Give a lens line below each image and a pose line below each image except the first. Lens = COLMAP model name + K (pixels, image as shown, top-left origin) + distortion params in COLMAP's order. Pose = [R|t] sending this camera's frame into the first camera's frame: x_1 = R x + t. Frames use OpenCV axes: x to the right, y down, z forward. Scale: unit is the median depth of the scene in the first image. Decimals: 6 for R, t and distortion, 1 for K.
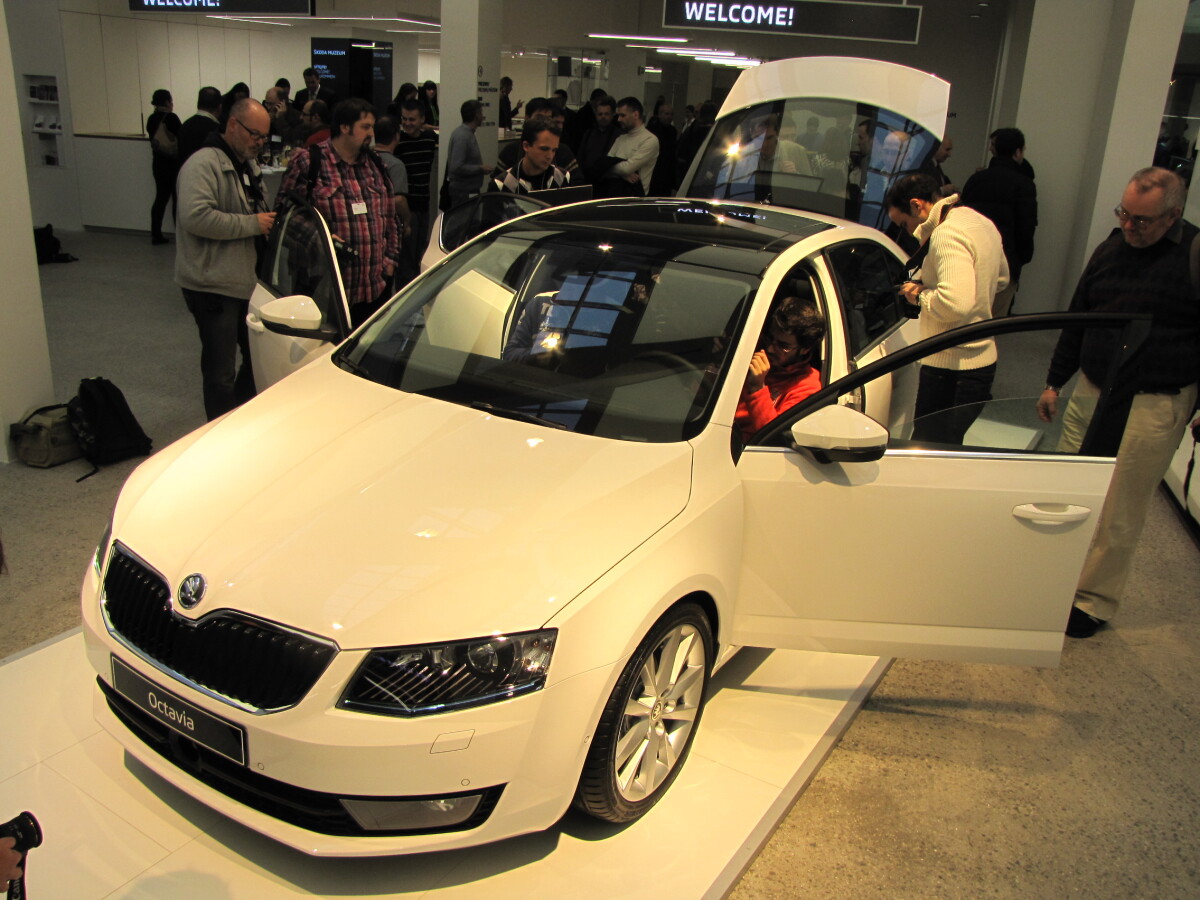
lens RADIAL K [[1104.2, 0, 597.3], [0, 1104.2, 442.0], [0, 0, 1]] dist [-0.220328, 0.222084]
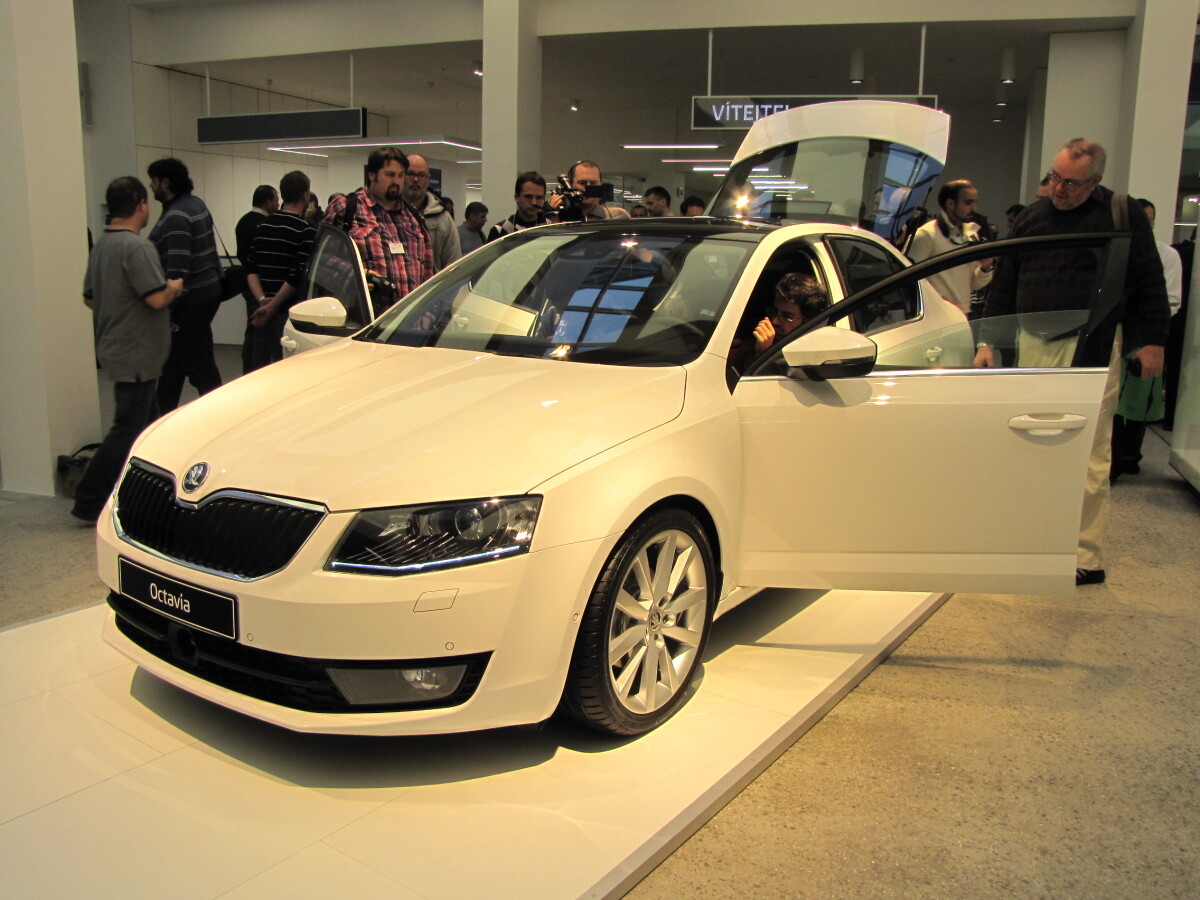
lens RADIAL K [[1104.2, 0, 597.3], [0, 1104.2, 442.0], [0, 0, 1]] dist [-0.220328, 0.222084]
pose [[0.997940, -0.027006, -0.058199, 0.061327], [0.017378, 0.986963, -0.160007, 0.233513], [0.061761, 0.158666, 0.985399, -0.008942]]
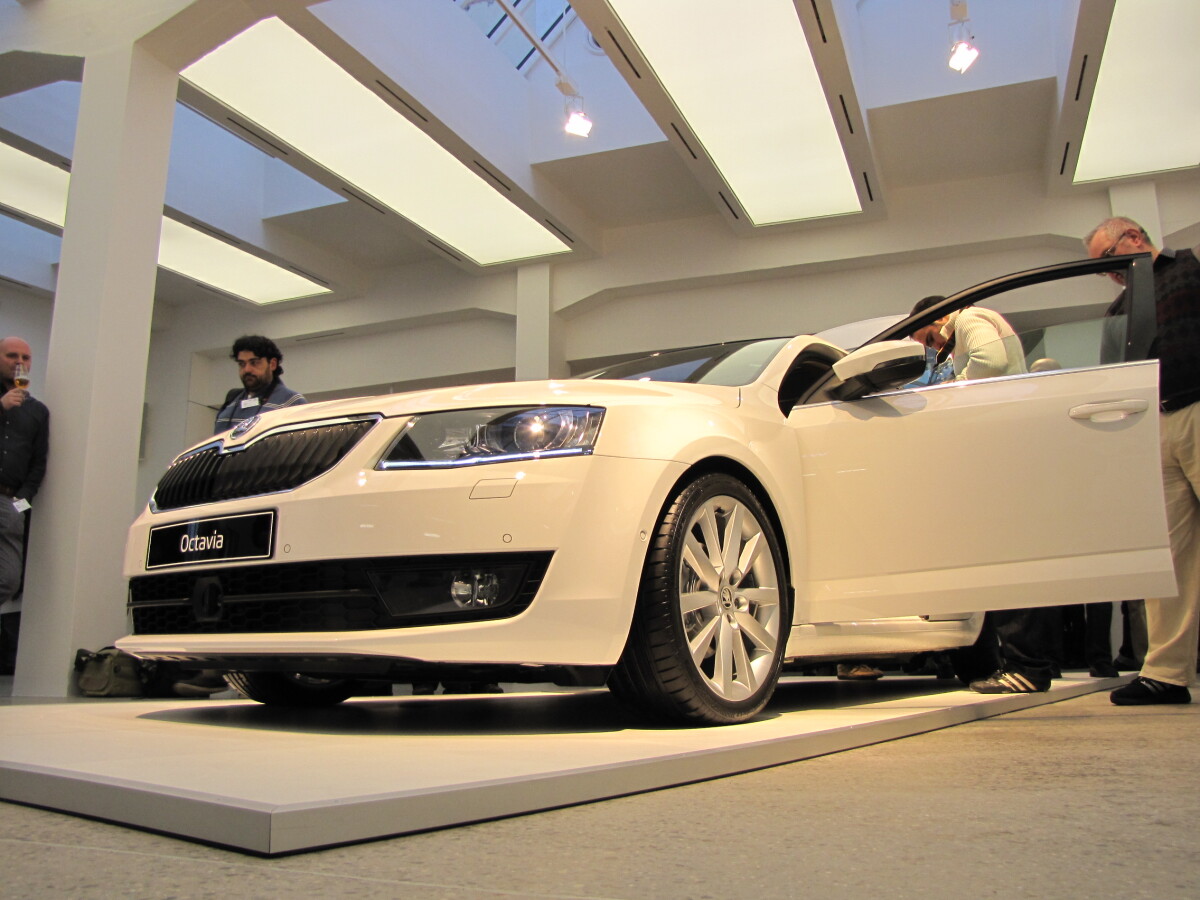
lens RADIAL K [[1104.2, 0, 597.3], [0, 1104.2, 442.0], [0, 0, 1]] dist [-0.220328, 0.222084]
pose [[0.995636, -0.074647, -0.056006, 0.008164], [0.032556, 0.840275, -0.541182, 0.596589], [0.087458, 0.536997, 0.839038, 0.151901]]
